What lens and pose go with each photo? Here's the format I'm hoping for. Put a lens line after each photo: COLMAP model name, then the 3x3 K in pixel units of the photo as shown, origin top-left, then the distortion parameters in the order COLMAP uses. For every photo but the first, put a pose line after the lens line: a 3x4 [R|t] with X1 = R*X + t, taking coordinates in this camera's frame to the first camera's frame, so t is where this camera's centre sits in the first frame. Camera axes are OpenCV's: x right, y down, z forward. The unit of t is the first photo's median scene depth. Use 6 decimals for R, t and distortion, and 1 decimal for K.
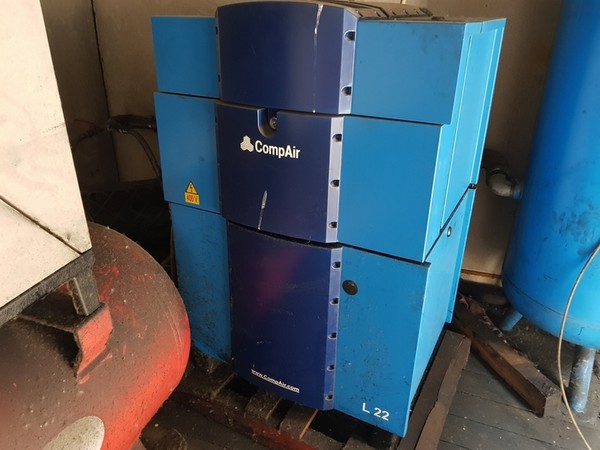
lens RADIAL K [[481.9, 0, 300.7], [0, 481.9, 223.6], [0, 0, 1]] dist [0.029124, -0.032946]
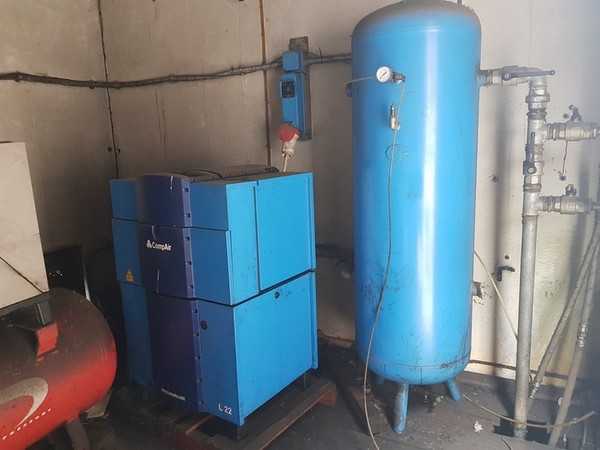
lens RADIAL K [[481.9, 0, 299.6], [0, 481.9, 226.0], [0, 0, 1]] dist [0.029124, -0.032946]
pose [[0.992576, -0.027270, -0.118530, 0.686772], [-0.001571, 0.971586, -0.236683, 0.205709], [0.121616, 0.235112, 0.964330, -0.733071]]
